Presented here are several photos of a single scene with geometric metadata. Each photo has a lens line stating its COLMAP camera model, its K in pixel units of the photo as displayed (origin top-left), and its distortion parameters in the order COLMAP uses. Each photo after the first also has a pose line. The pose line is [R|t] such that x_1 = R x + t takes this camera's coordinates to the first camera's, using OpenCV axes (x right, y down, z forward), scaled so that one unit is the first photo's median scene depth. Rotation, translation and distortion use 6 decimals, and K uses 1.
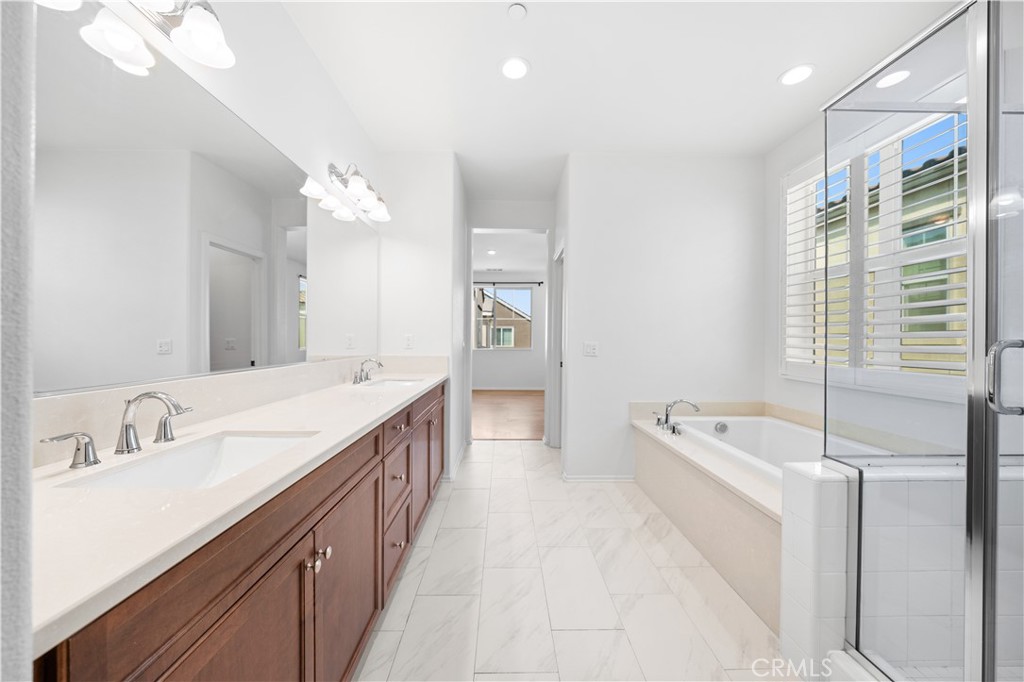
lens RADIAL K [[371.8, 0, 512.0], [0, 371.8, 341.0], [0, 0, 1]] dist [-0.000109, -0.000004]
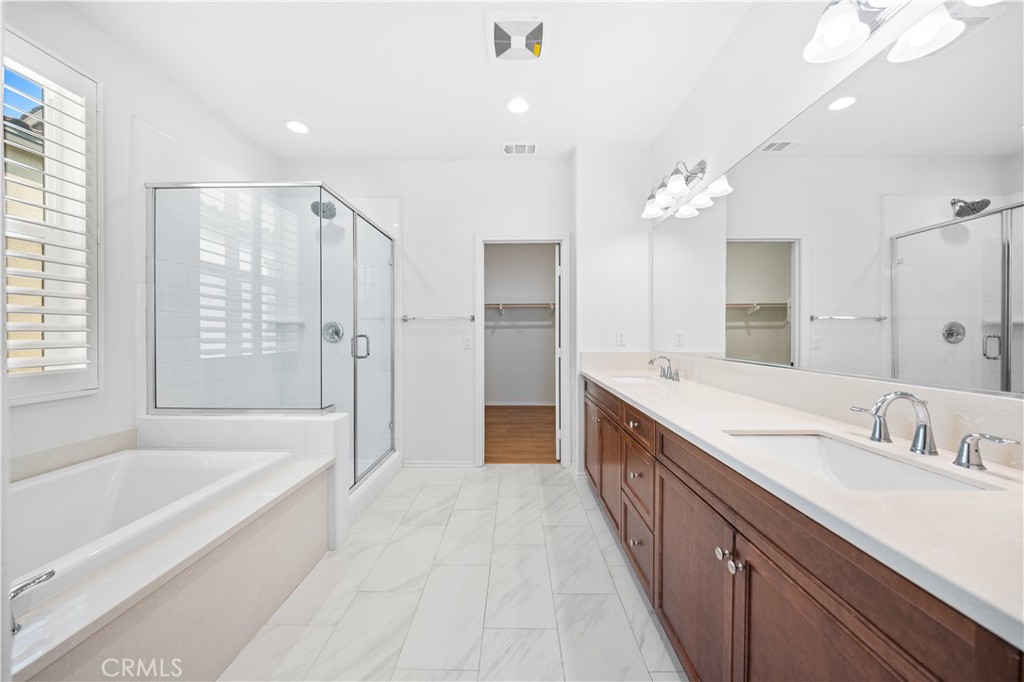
lens RADIAL K [[371.8, 0, 512.0], [0, 371.8, 341.0], [0, 0, 1]] dist [-0.000109, -0.000004]
pose [[-0.999506, -0.000296, 0.031434, -0.006993], [0.000312, 0.999813, 0.019342, -0.006087], [-0.031434, 0.019343, -0.999319, 1.956212]]
